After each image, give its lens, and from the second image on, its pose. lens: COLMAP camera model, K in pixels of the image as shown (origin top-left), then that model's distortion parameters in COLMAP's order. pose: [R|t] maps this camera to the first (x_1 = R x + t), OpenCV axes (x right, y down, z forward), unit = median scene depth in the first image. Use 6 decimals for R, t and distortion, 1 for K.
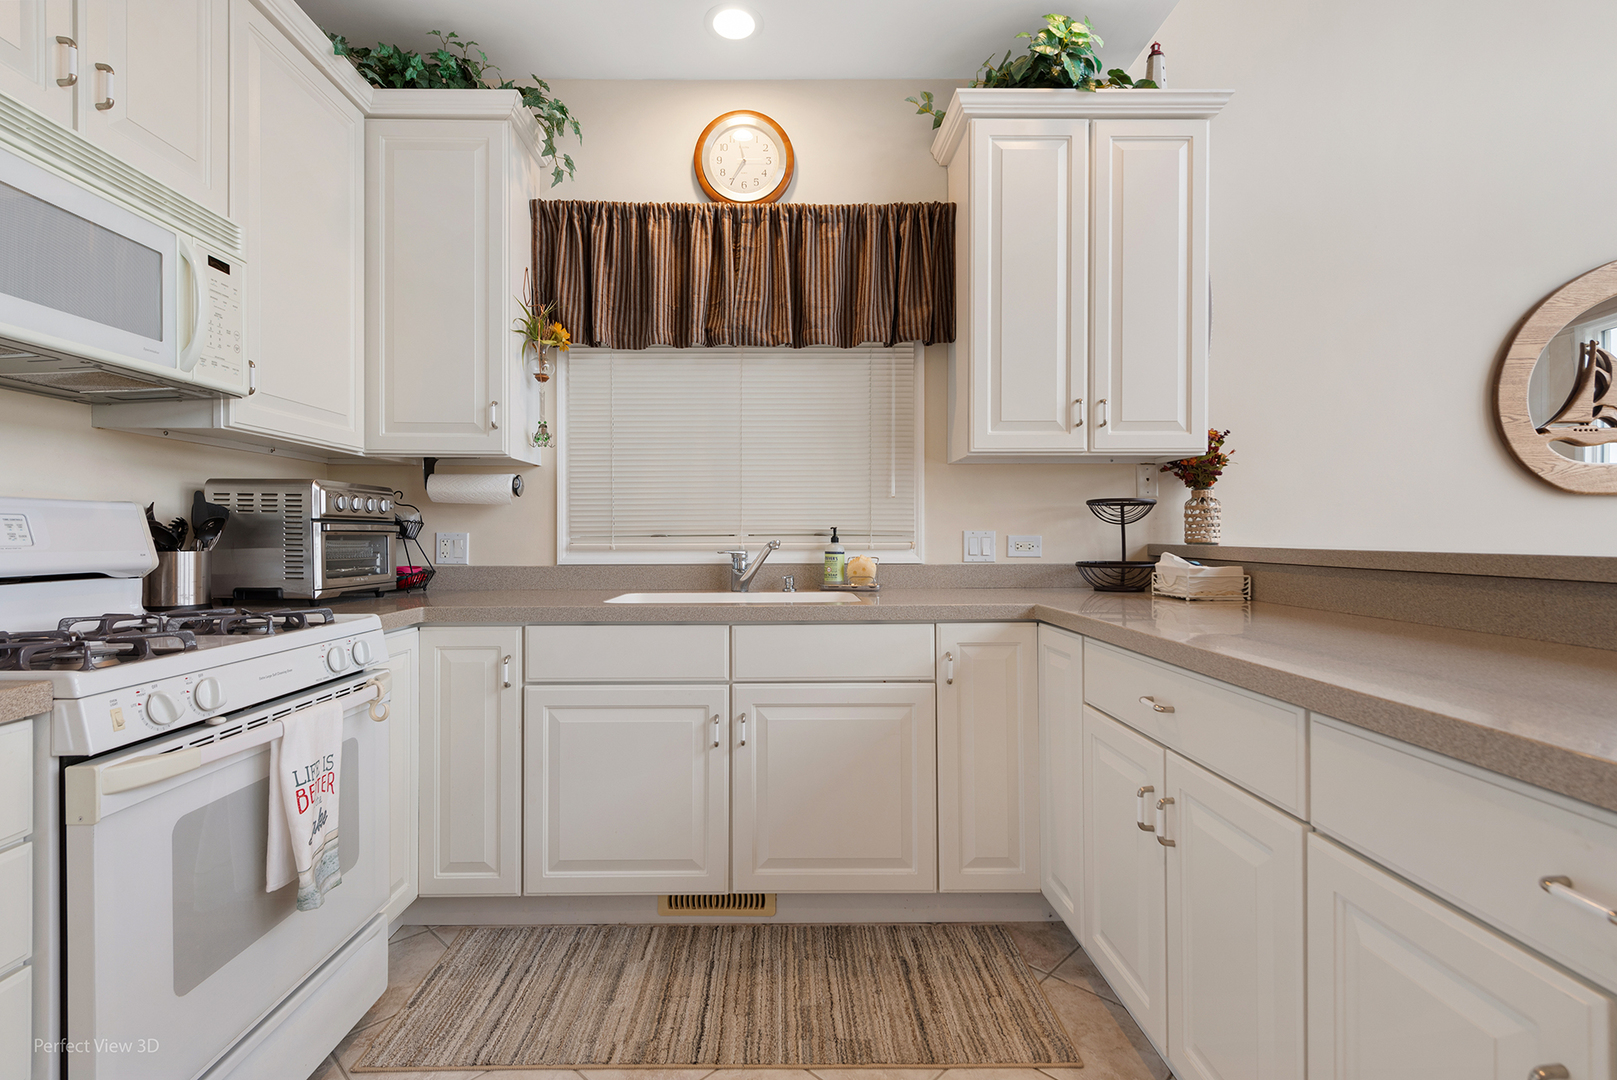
lens RADIAL K [[768.6, 0, 808.5], [0, 768.6, 540.0], [0, 0, 1]] dist [0.004617, 0.000159]
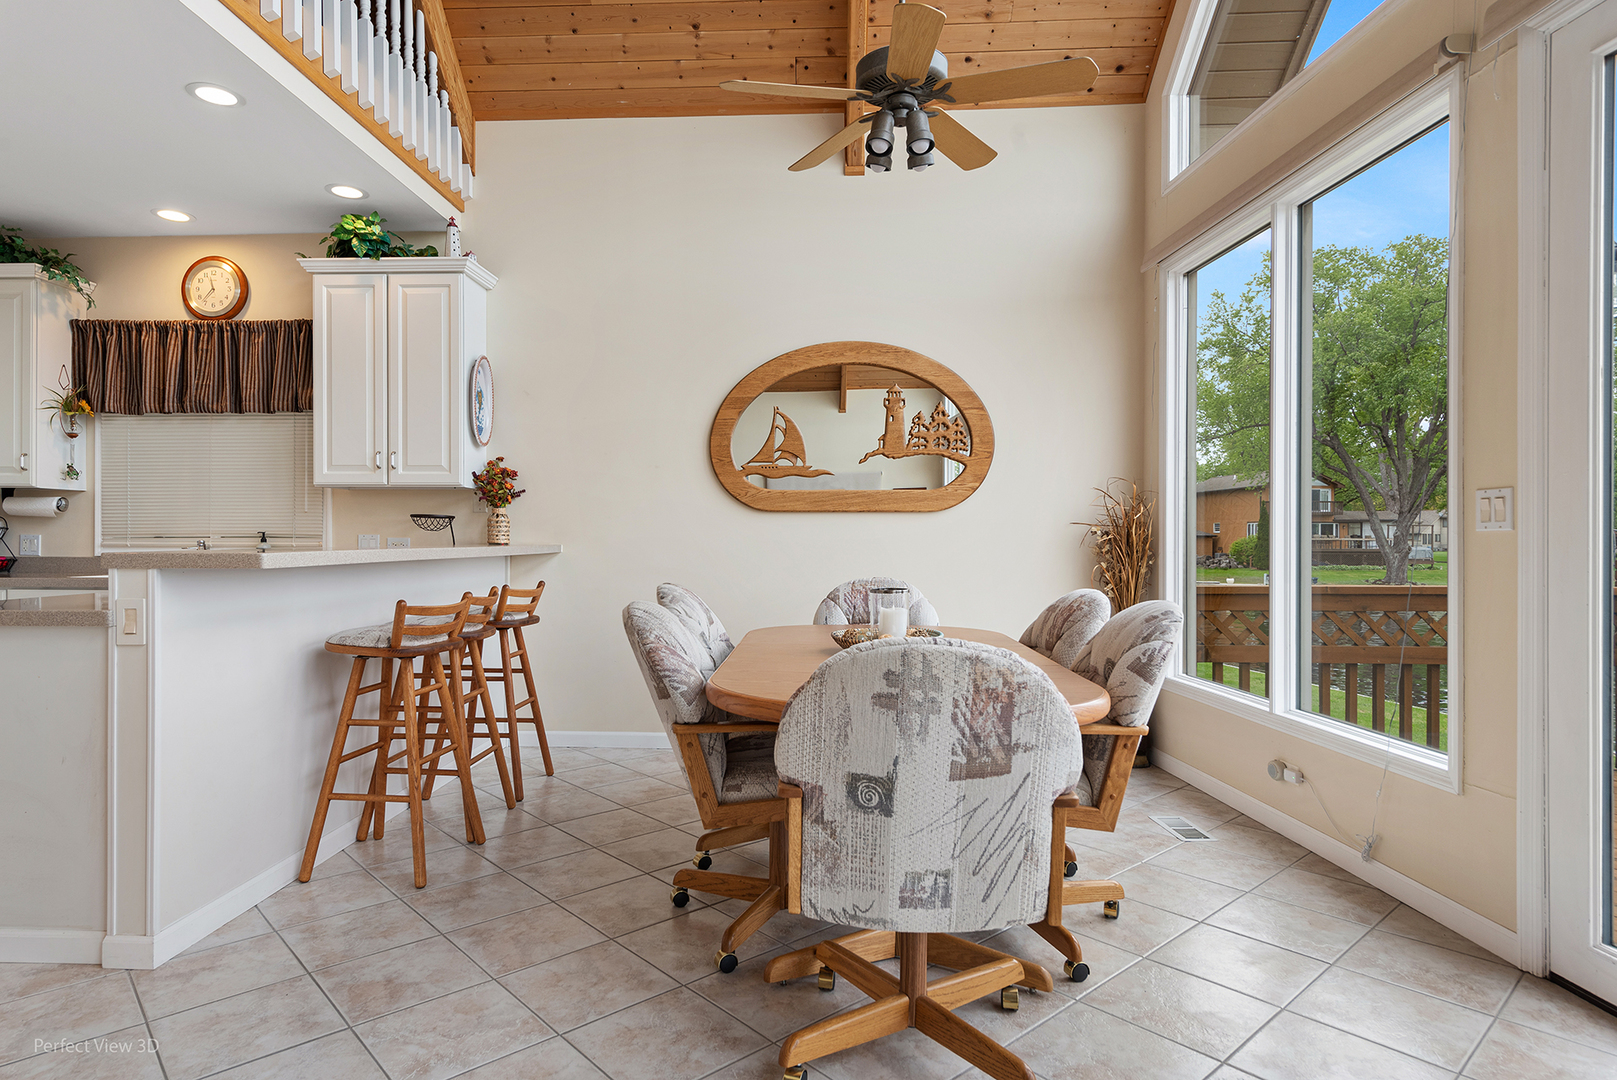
lens RADIAL K [[880.9, 0, 808.5], [0, 880.9, 540.0], [0, 0, 1]] dist [0.002549, 0.000058]
pose [[0.998930, 0.002029, -0.046214, 1.201769], [-0.002074, 0.999997, -0.000925, -0.001514], [0.046212, 0.001020, 0.998931, -0.697402]]
